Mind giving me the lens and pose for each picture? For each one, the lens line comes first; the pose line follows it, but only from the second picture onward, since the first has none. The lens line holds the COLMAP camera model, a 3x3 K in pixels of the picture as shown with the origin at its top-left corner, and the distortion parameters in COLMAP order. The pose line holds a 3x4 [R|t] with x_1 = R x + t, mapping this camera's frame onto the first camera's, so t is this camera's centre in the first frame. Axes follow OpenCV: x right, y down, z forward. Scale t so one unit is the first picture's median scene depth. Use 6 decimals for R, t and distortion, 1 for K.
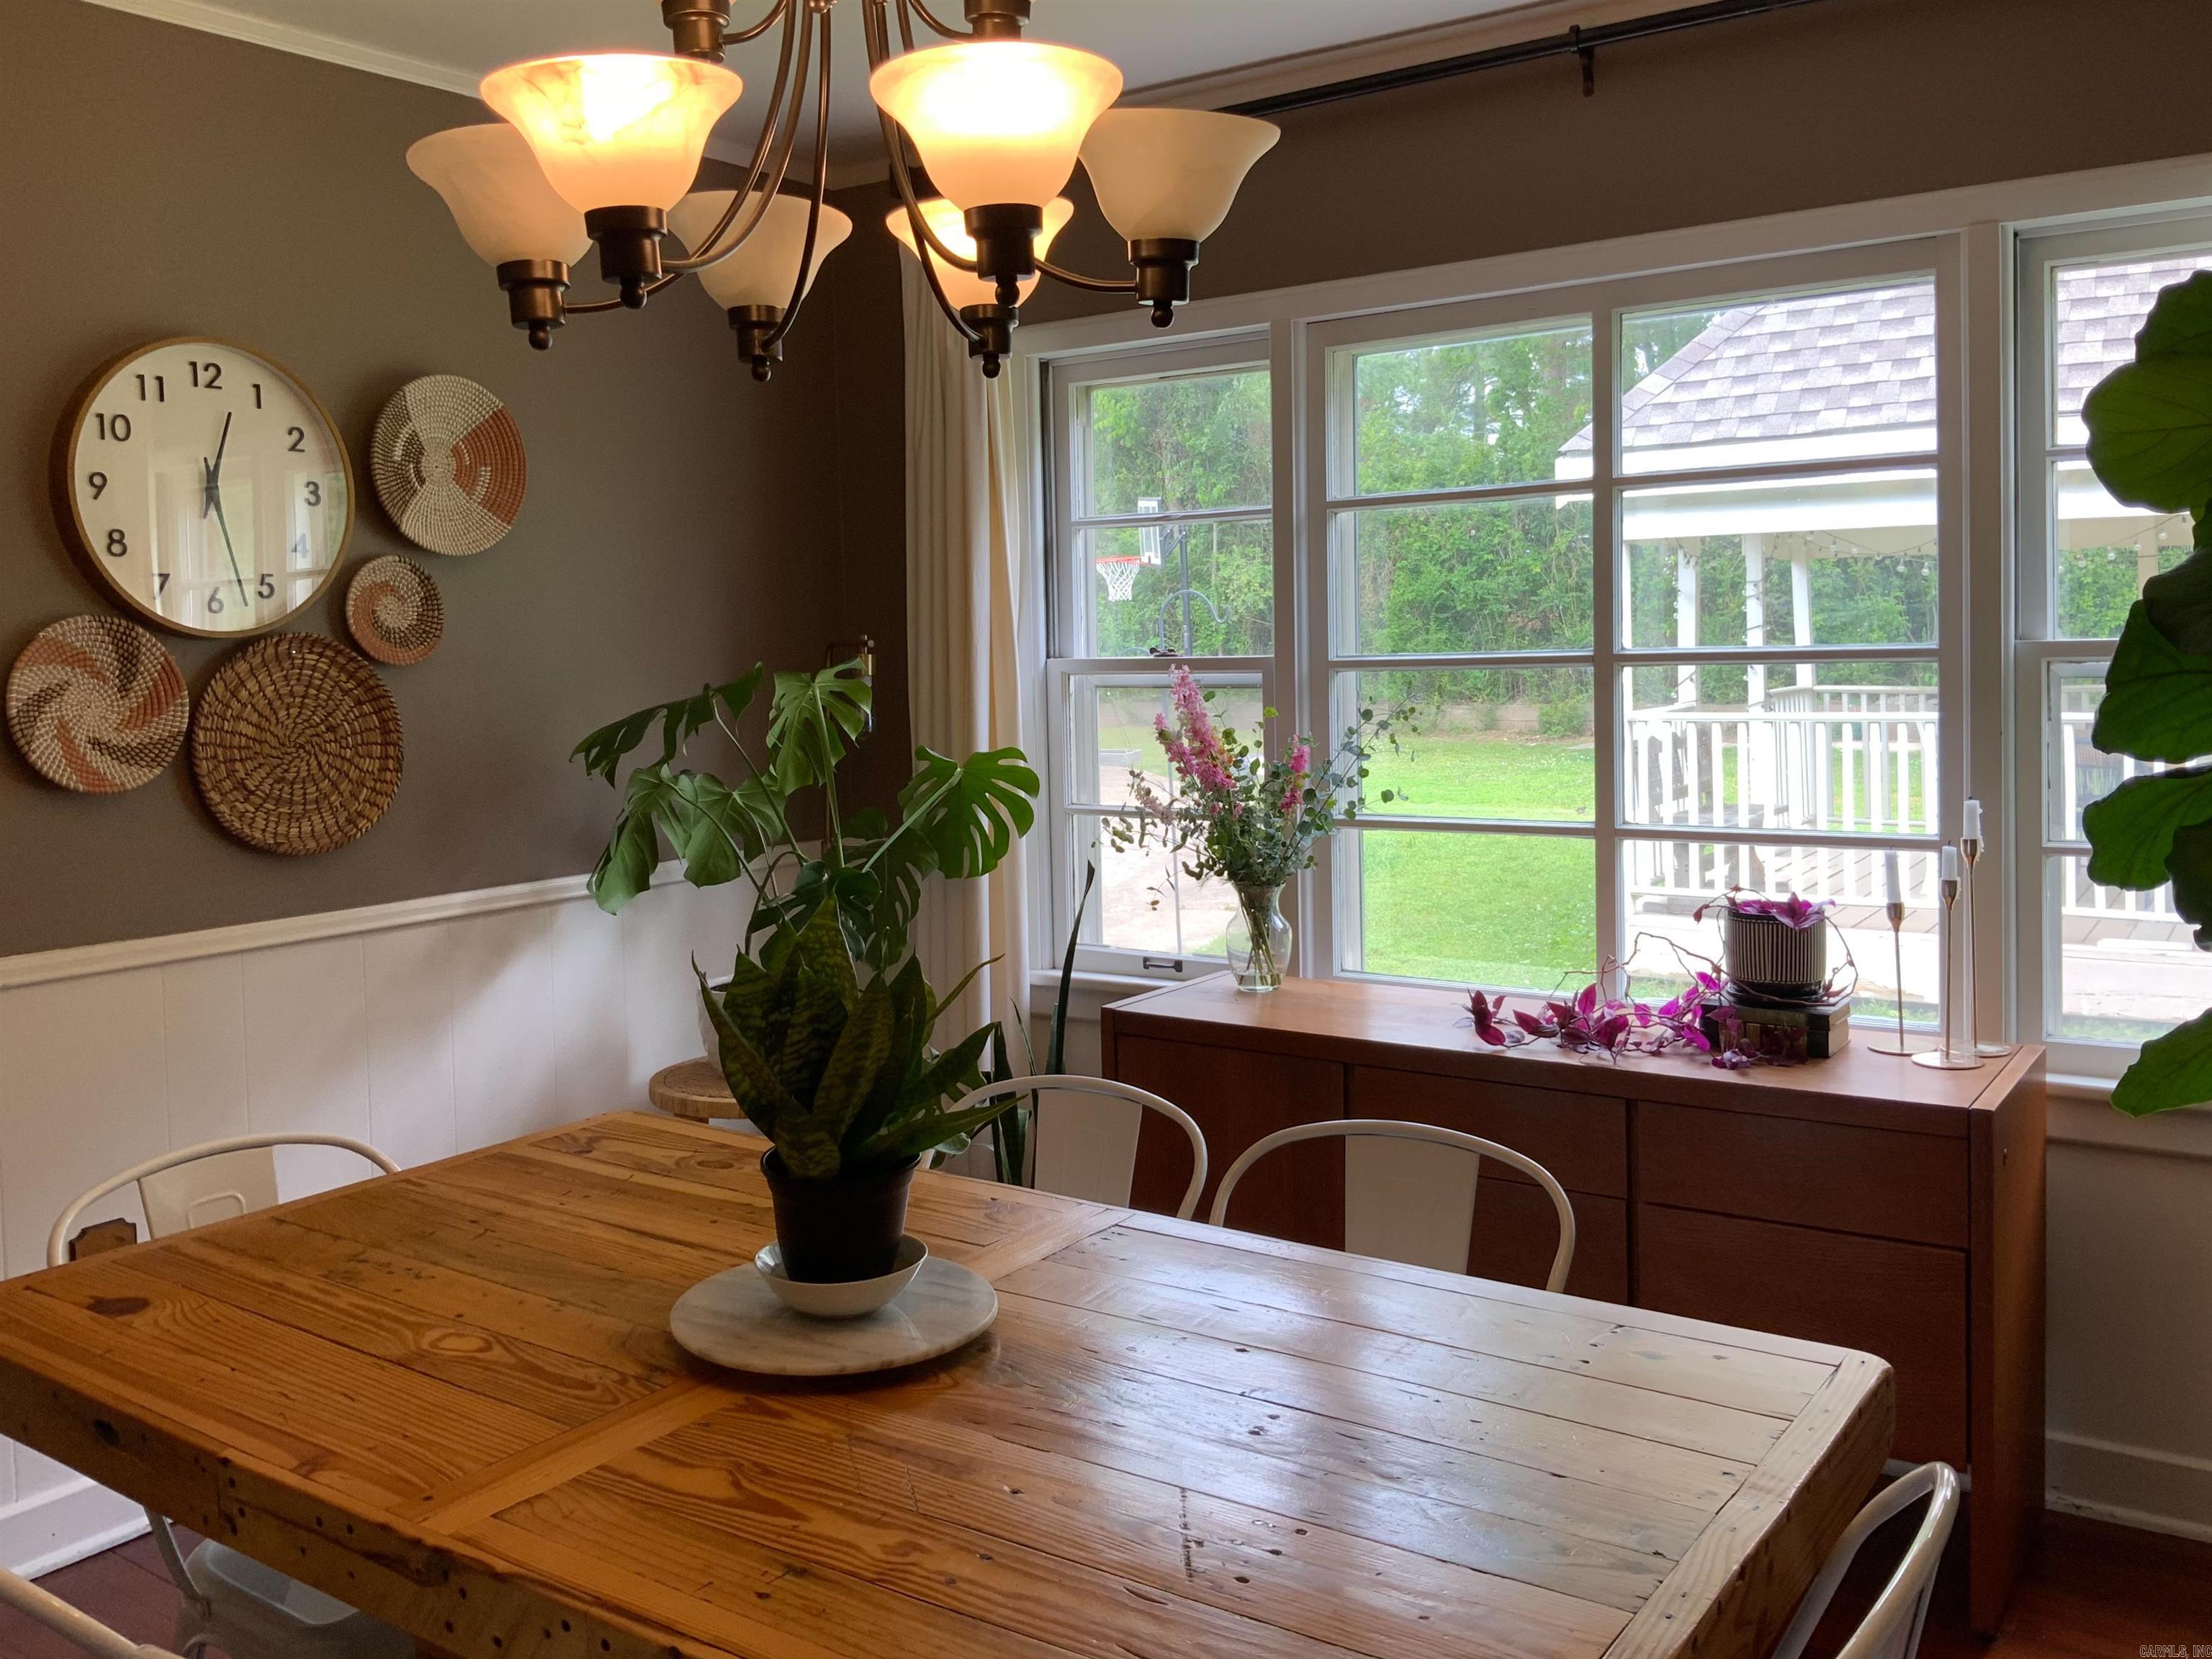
lens RADIAL K [[1890.5, 0, 1106.0], [0, 1890.5, 829.5], [0, 0, 1]] dist [-0.017257, -0.006888]
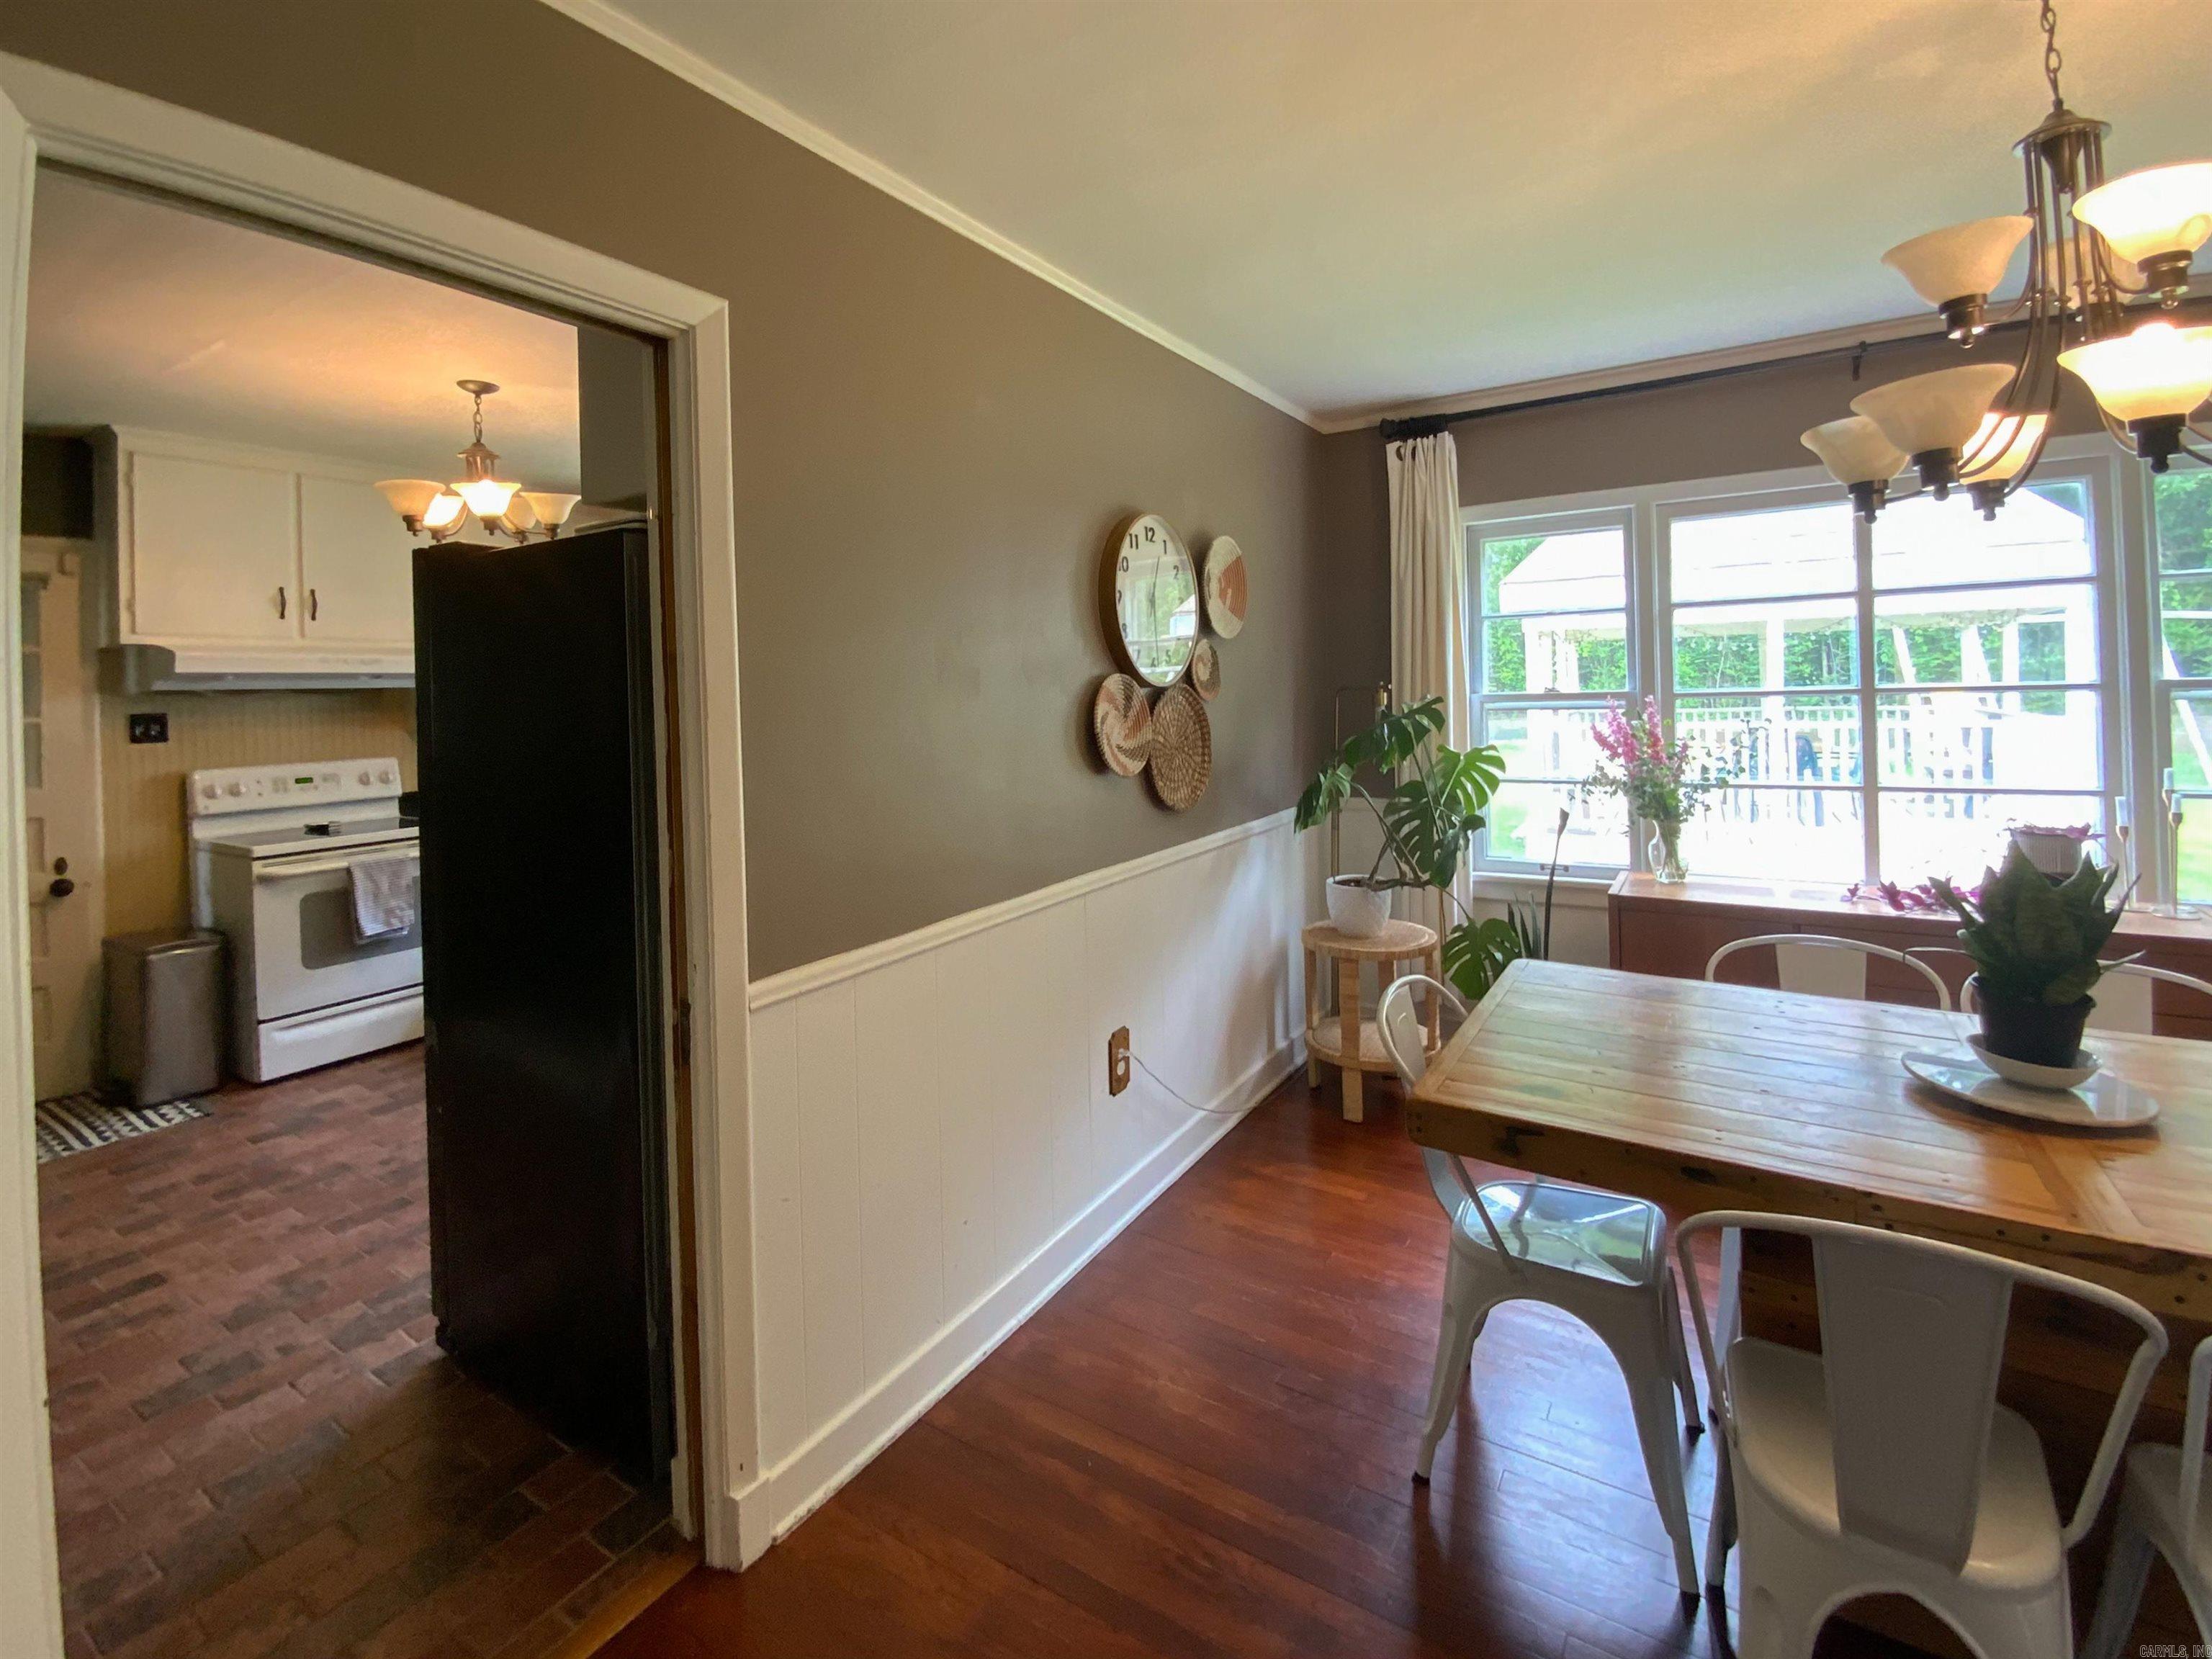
lens RADIAL K [[1002.4, 0, 1061.4], [0, 1002.4, 775.1], [0, 0, 1]] dist [-0.010621, -0.000368]
pose [[0.999716, -0.013445, 0.019680, -0.574919], [0.013800, 0.999742, -0.018035, -0.004934], [-0.019433, 0.018301, 0.999644, 0.084420]]
